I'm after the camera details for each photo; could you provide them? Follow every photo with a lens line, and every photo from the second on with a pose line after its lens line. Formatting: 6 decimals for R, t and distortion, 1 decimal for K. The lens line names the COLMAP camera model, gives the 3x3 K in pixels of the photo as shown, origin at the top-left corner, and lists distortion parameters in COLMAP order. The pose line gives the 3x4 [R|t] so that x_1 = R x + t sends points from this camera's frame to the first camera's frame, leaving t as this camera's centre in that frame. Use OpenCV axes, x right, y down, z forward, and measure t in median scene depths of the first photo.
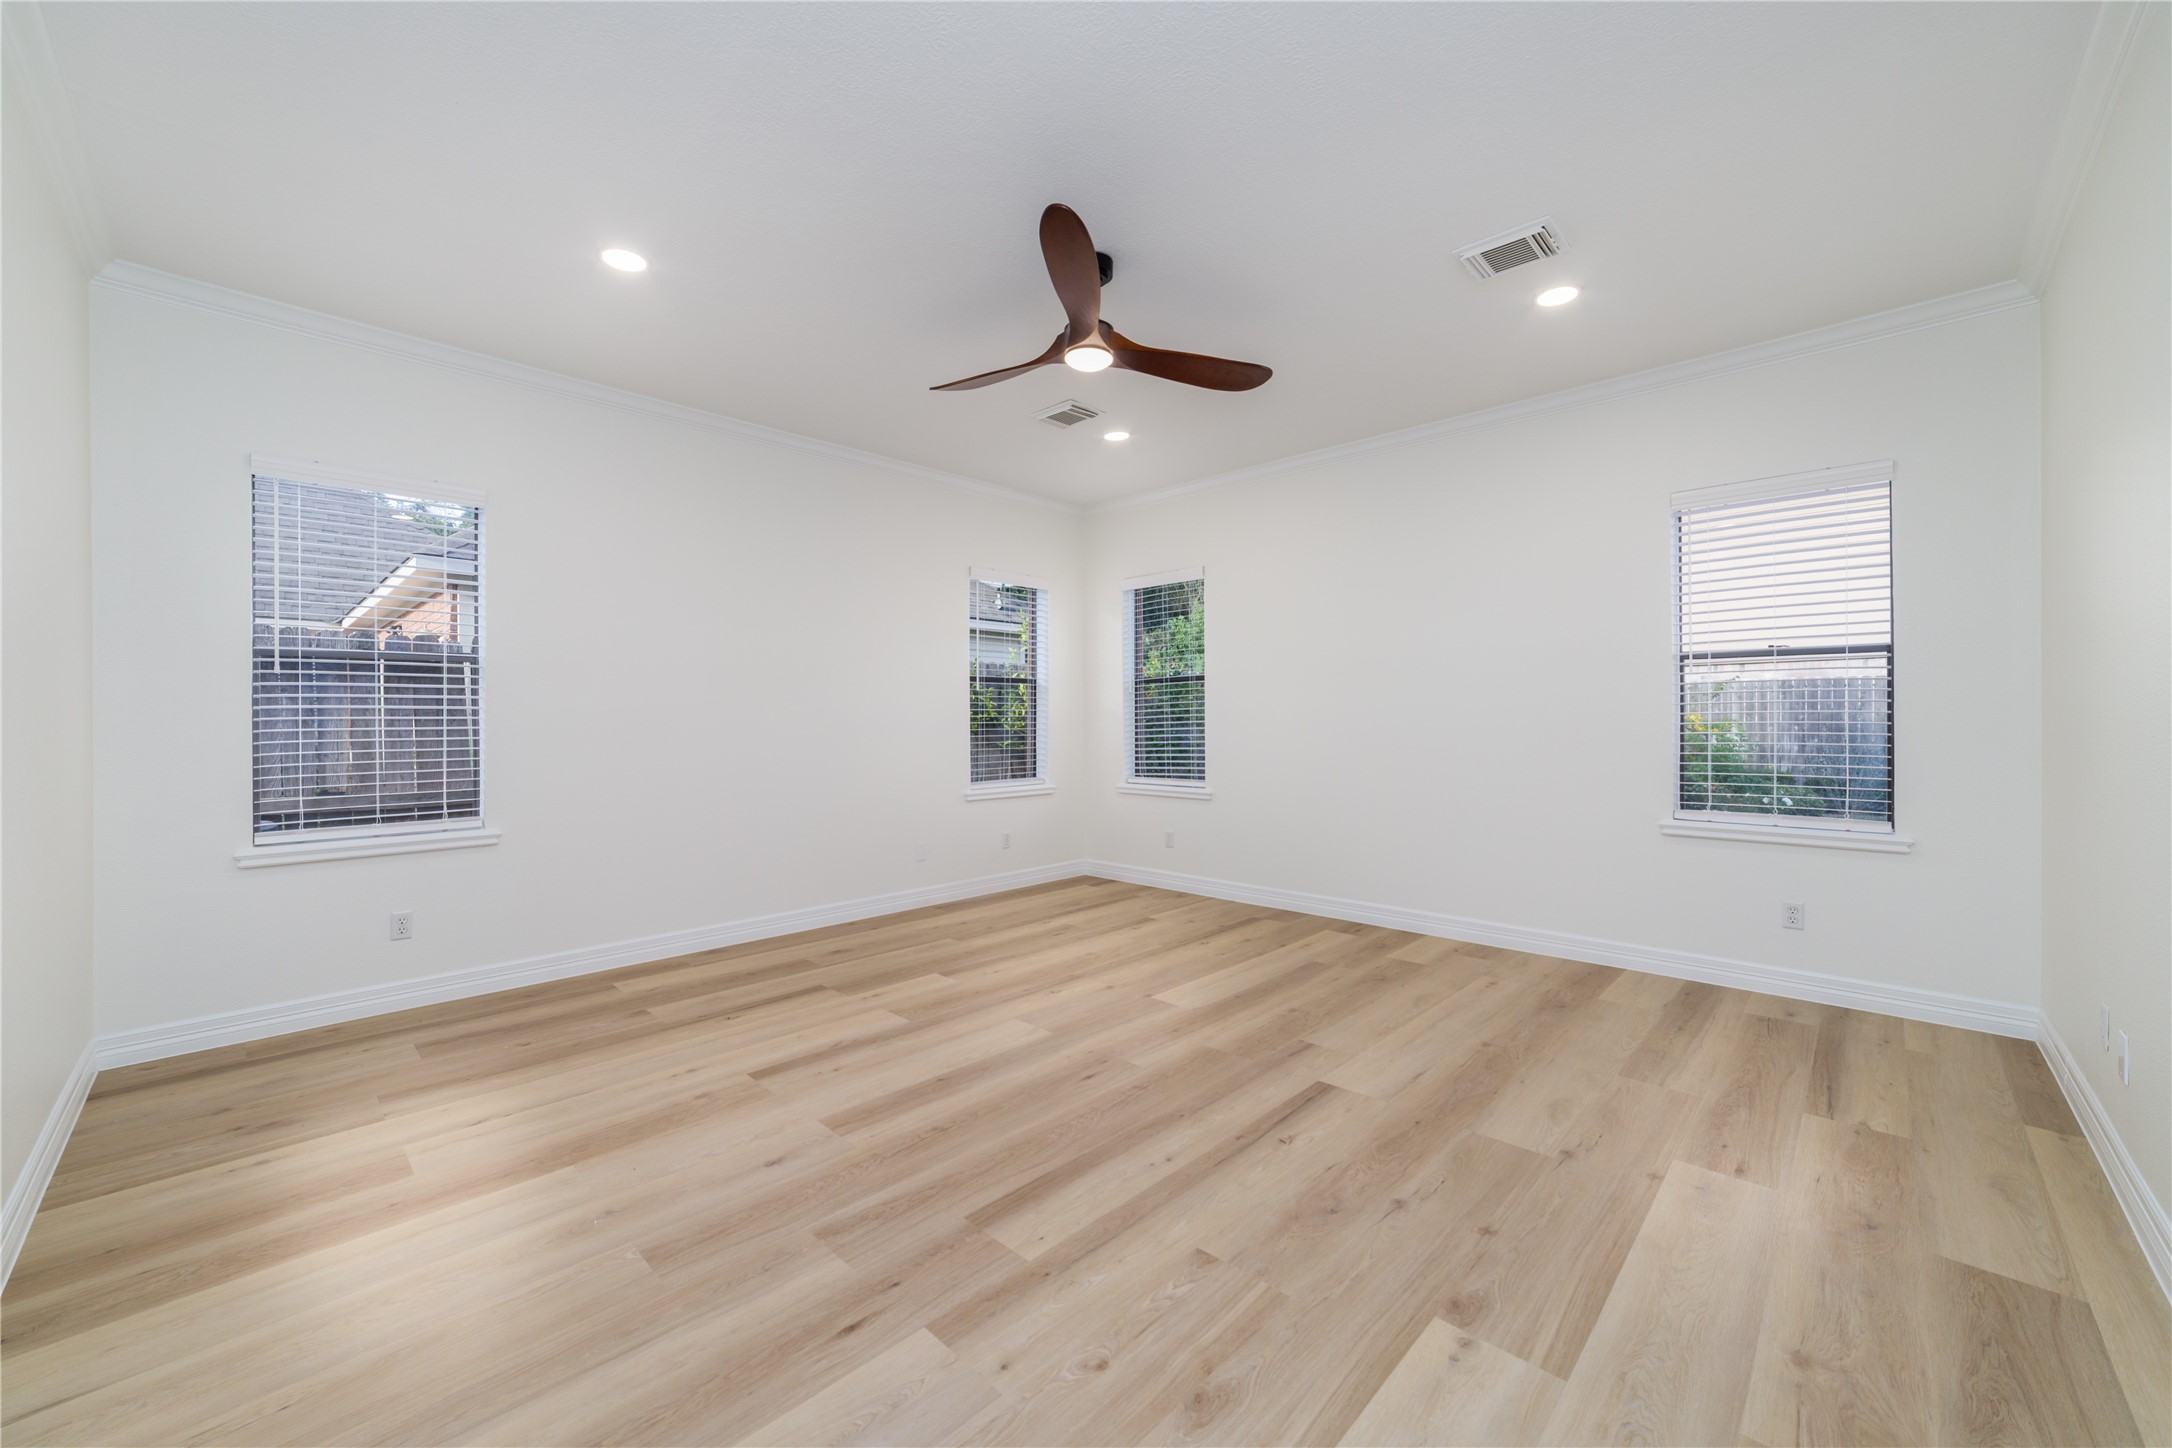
lens RADIAL K [[816.8, 0, 1083.8], [0, 816.8, 720.8], [0, 0, 1]] dist [-0.000145, -0.000014]
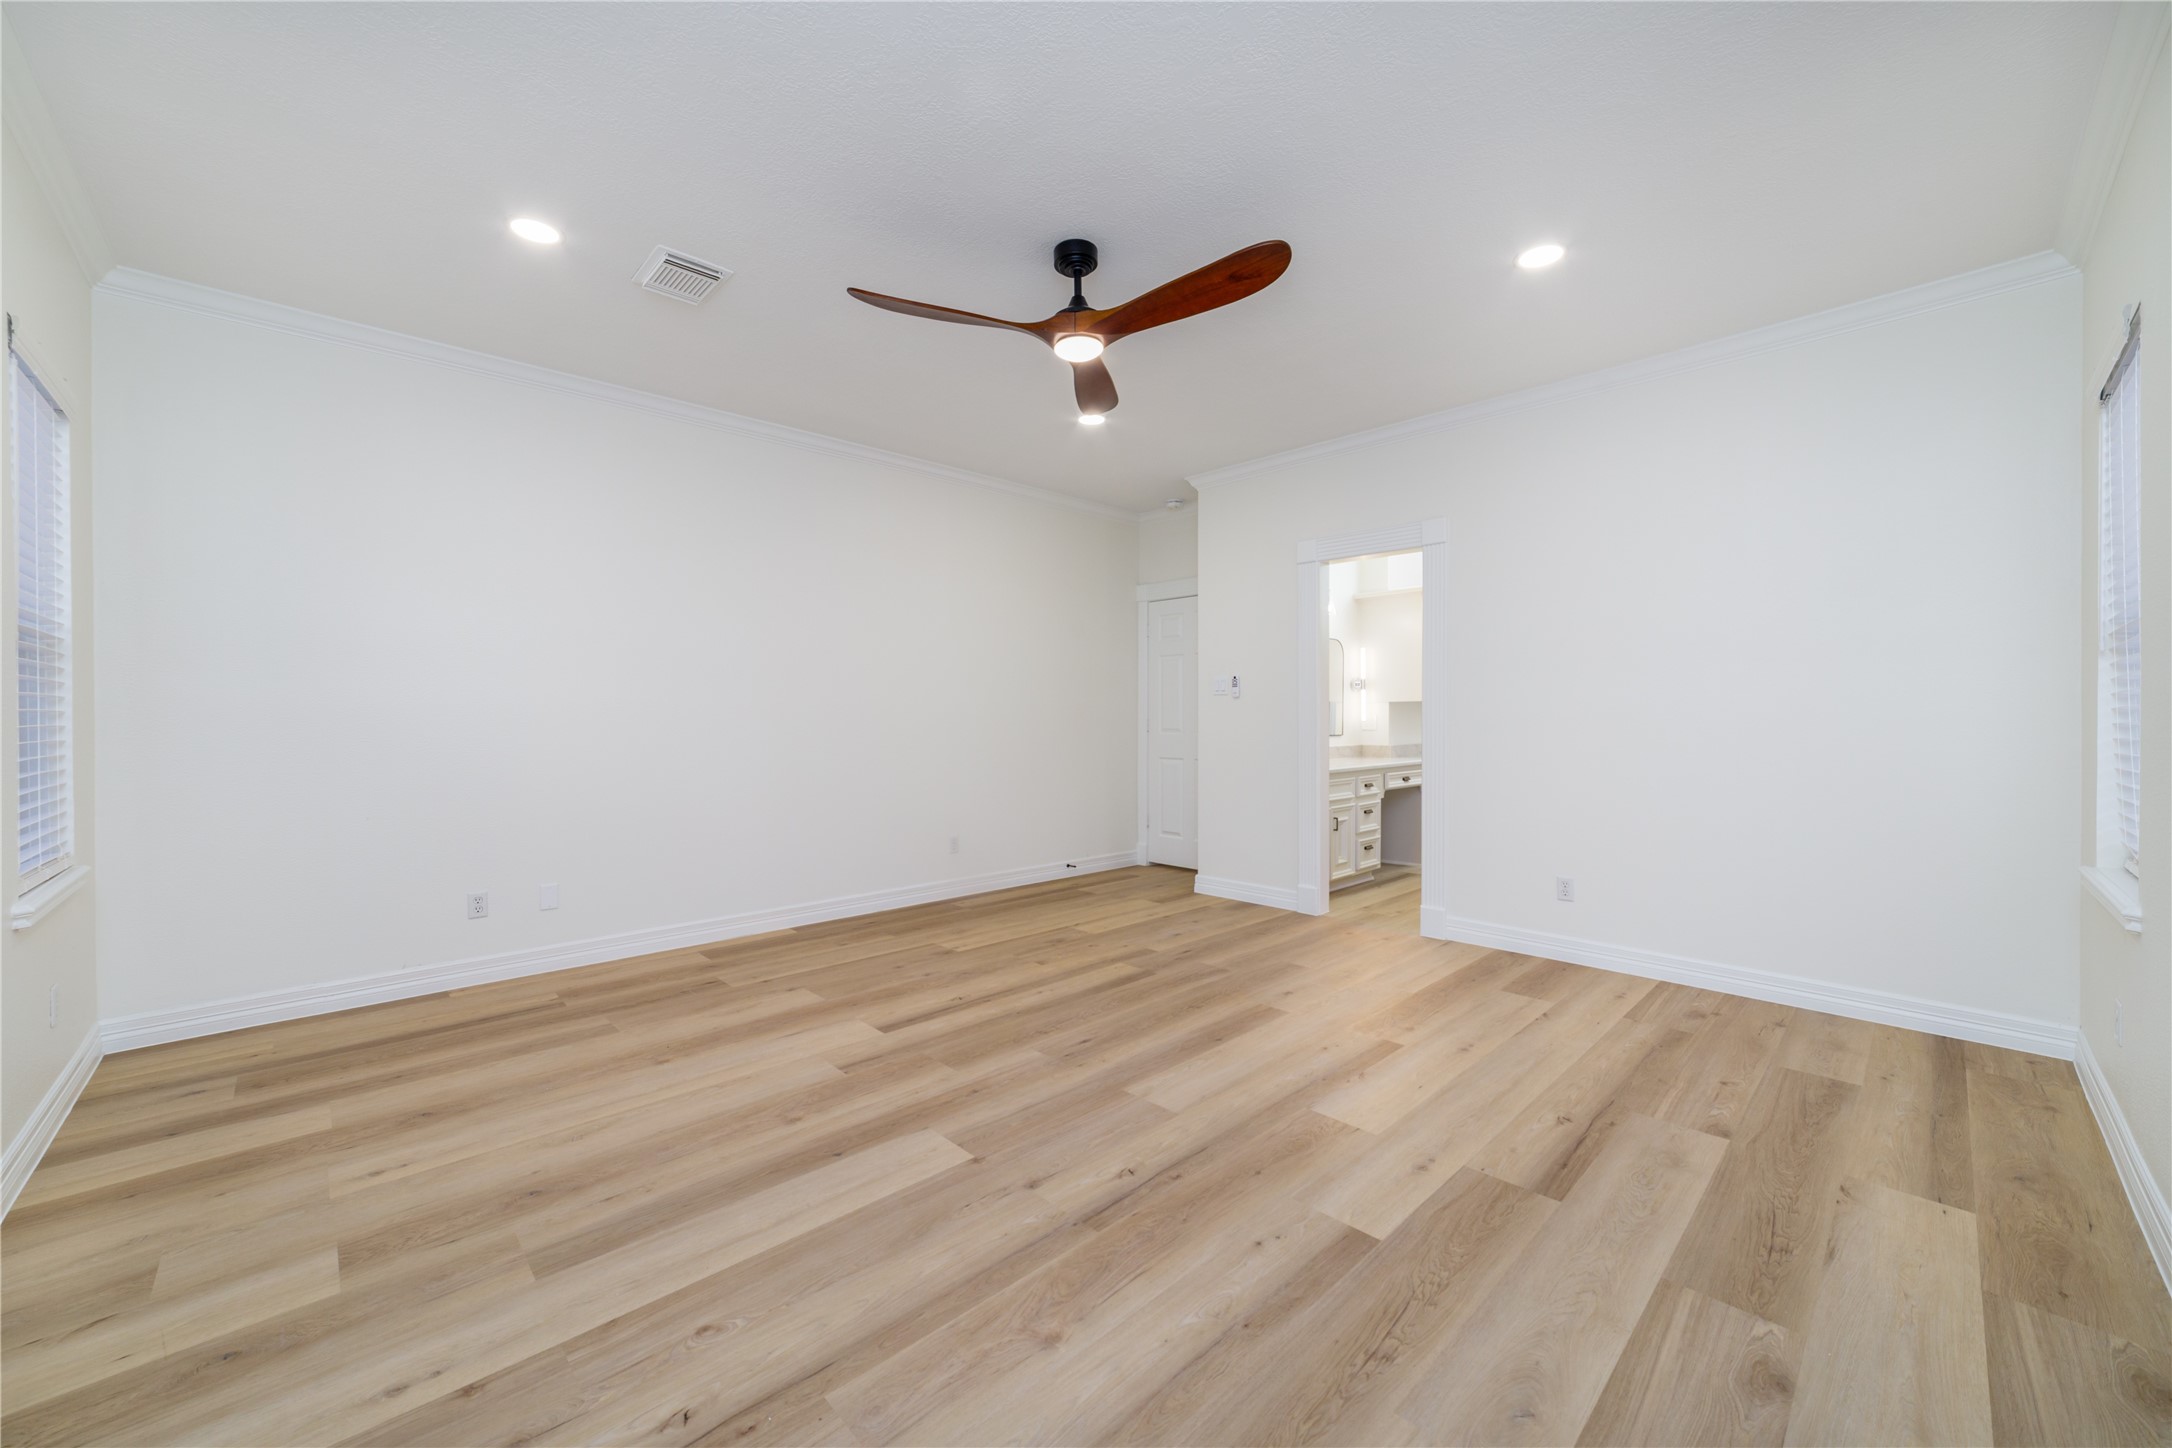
lens RADIAL K [[816.8, 0, 1088.1], [0, 816.8, 721.4], [0, 0, 1]] dist [-0.000145, -0.000014]
pose [[-0.999413, 0.006919, 0.033550, -0.033896], [0.007078, 0.999964, 0.004622, 0.000732], [-0.033516, 0.004857, -0.999426, 1.875040]]
